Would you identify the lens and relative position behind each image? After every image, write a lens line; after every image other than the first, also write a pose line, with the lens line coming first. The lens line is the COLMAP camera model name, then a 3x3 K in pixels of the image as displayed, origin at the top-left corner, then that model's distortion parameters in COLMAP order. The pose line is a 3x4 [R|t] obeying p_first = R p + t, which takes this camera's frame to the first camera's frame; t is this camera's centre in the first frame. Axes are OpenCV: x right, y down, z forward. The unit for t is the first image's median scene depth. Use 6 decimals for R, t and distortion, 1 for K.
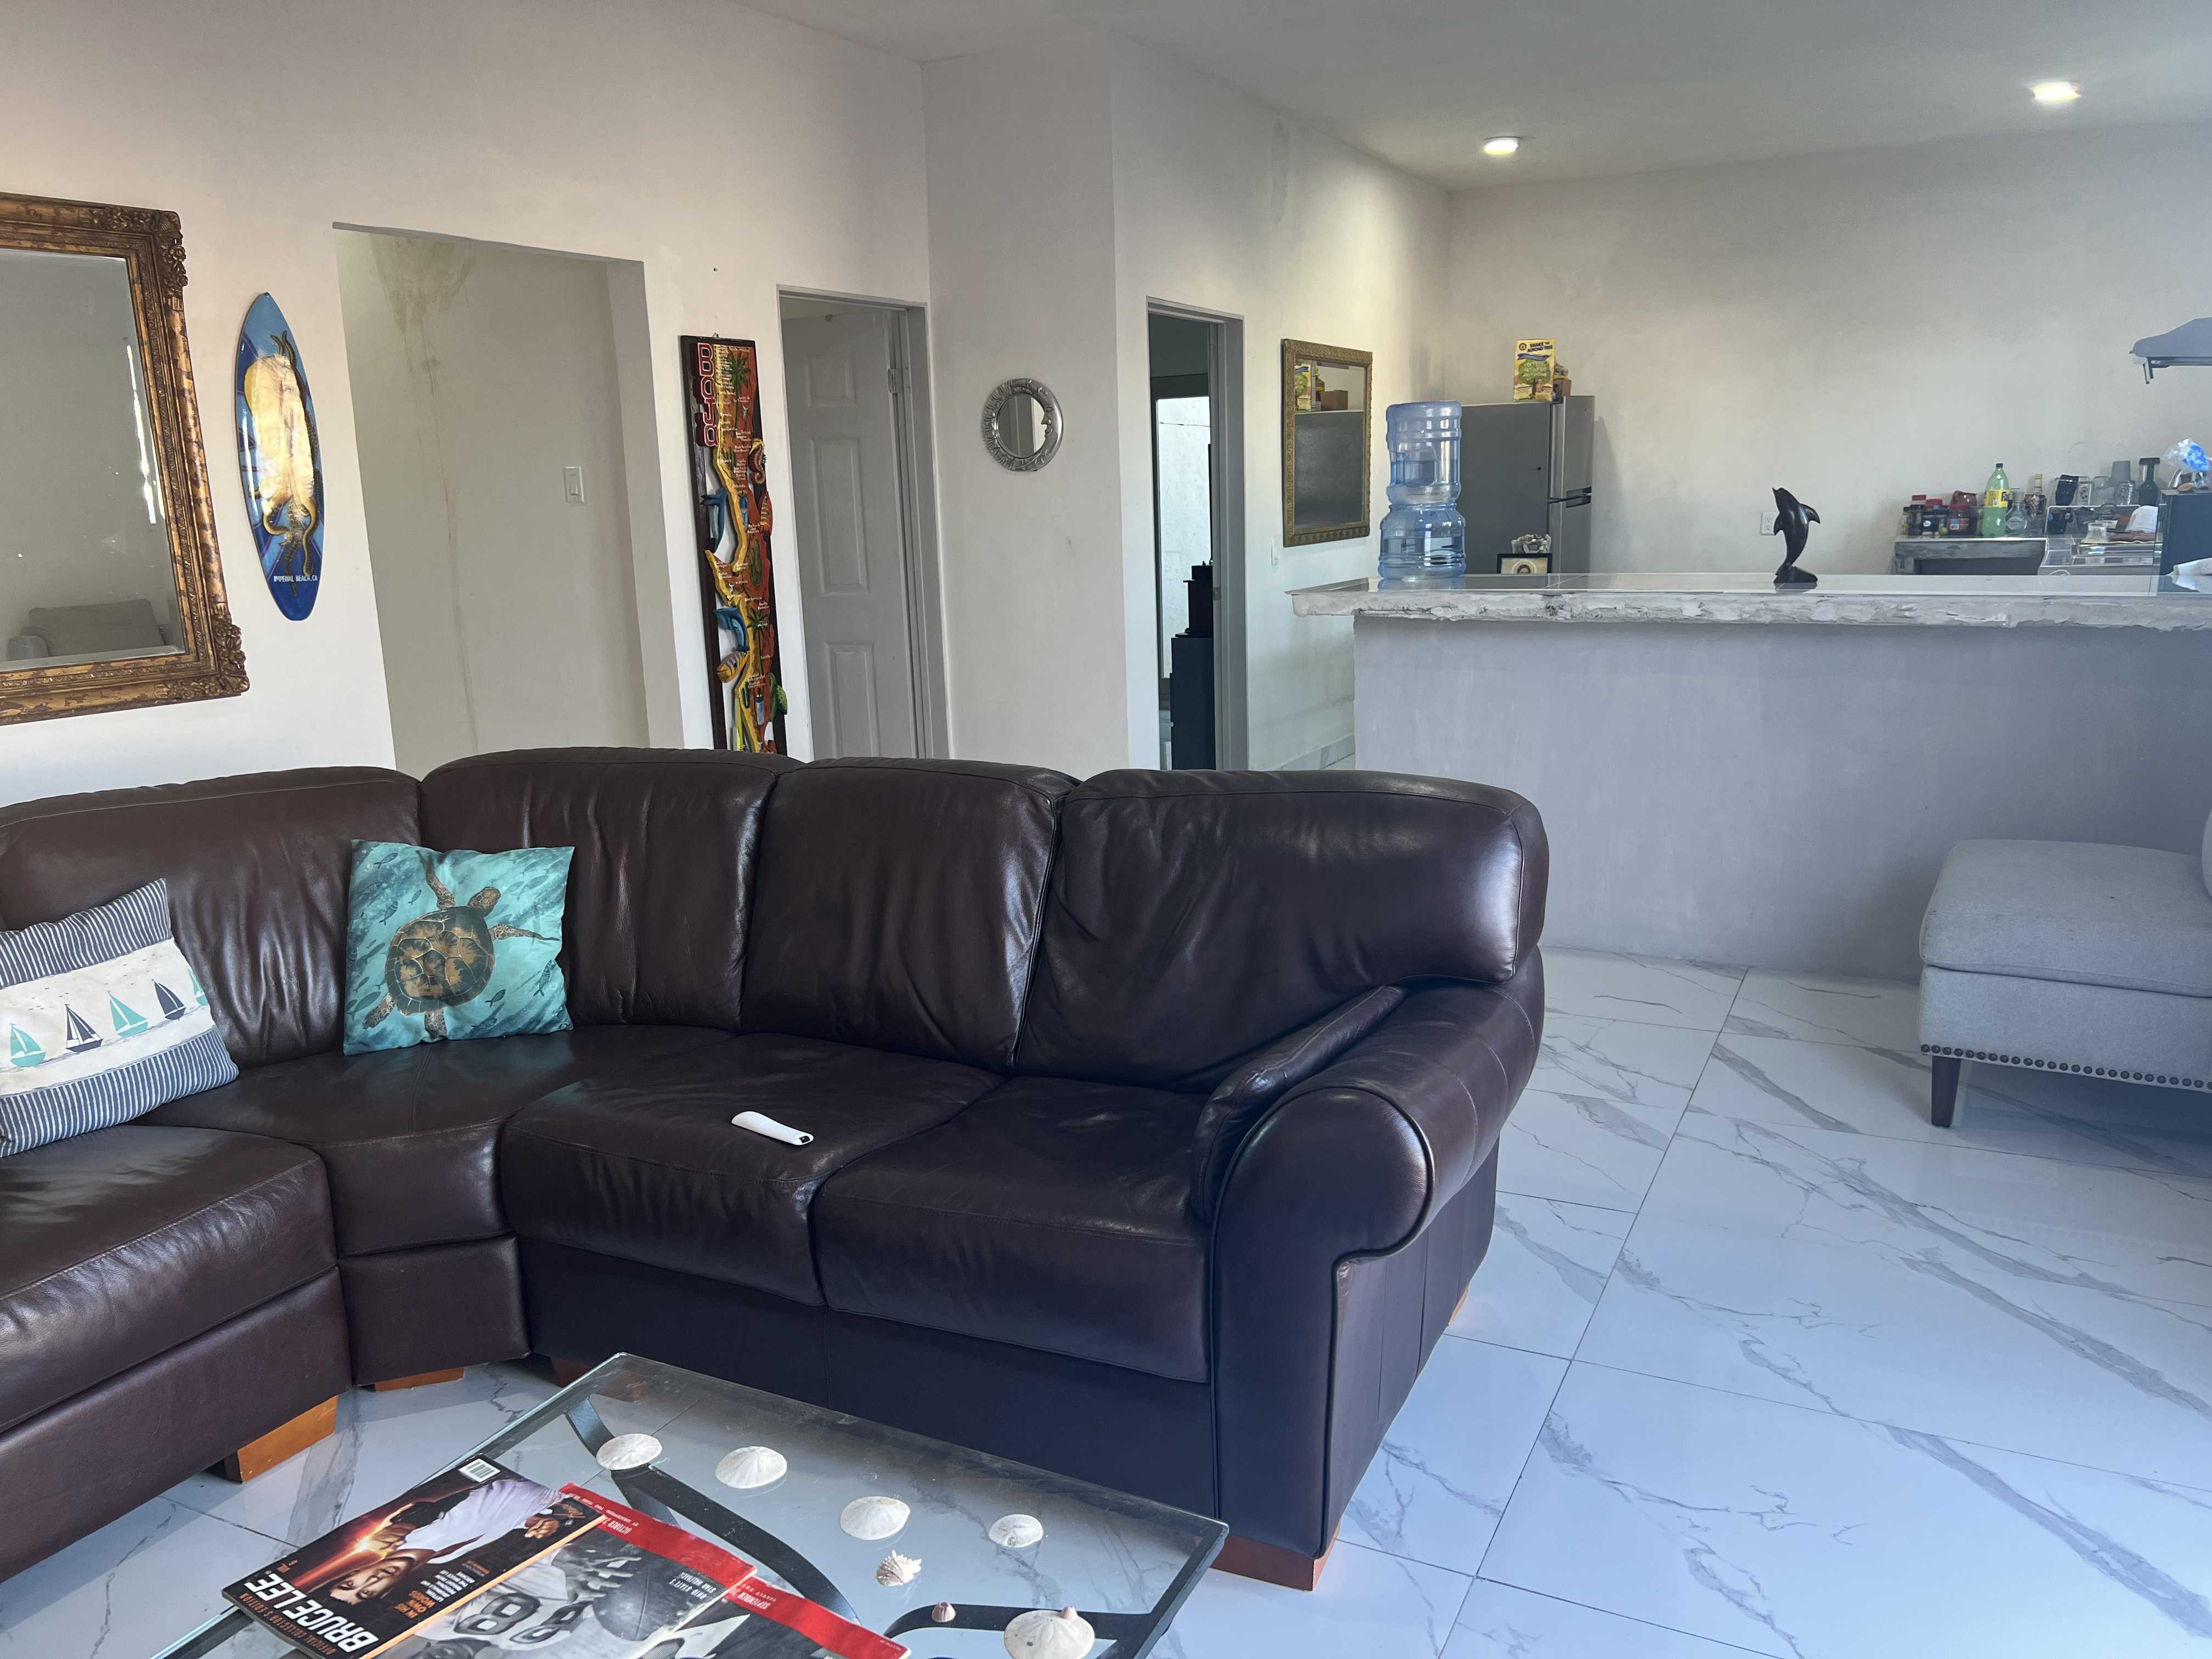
lens RADIAL K [[1640.8, 0, 1103.9], [0, 1640.8, 836.5], [0, 0, 1]] dist [0.046032, -0.050950]
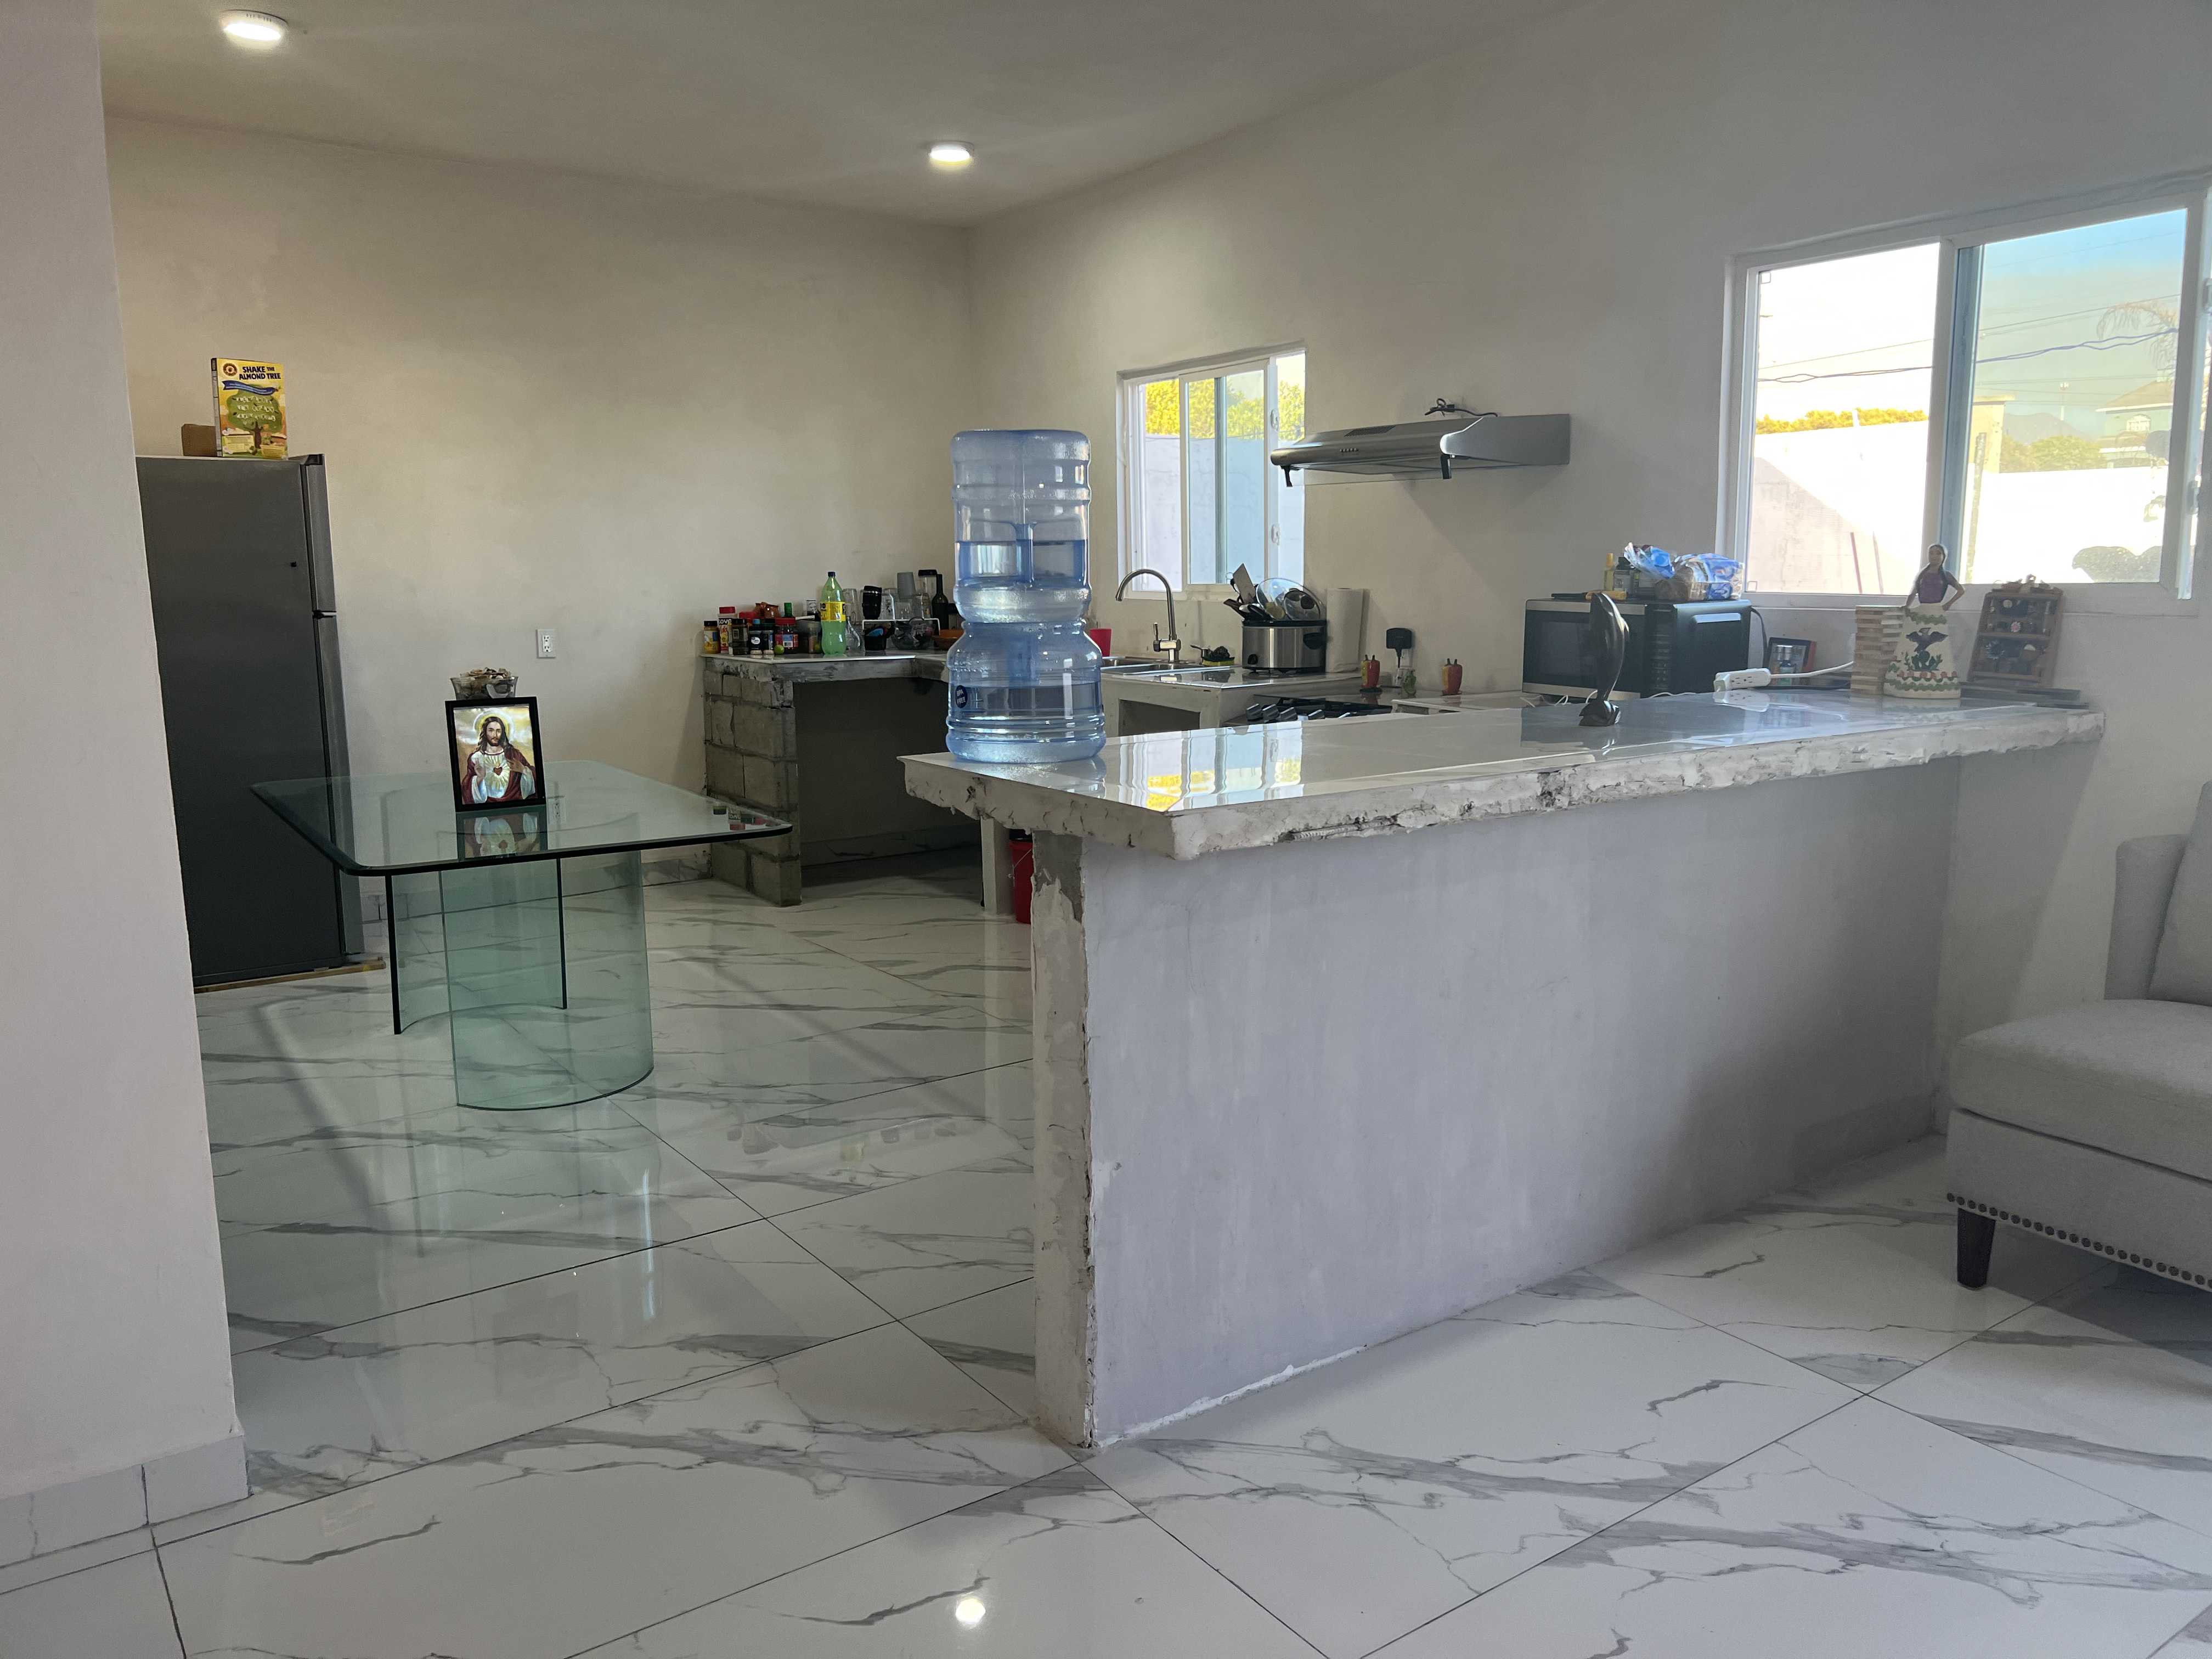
lens RADIAL K [[1640.8, 0, 1113.0], [0, 1640.8, 825.8], [0, 0, 1]] dist [0.046032, -0.050950]
pose [[0.462383, -0.119944, 0.878530, -0.185392], [0.183127, 0.982365, 0.037738, -0.105787], [-0.867564, 0.143433, 0.476194, 0.510372]]
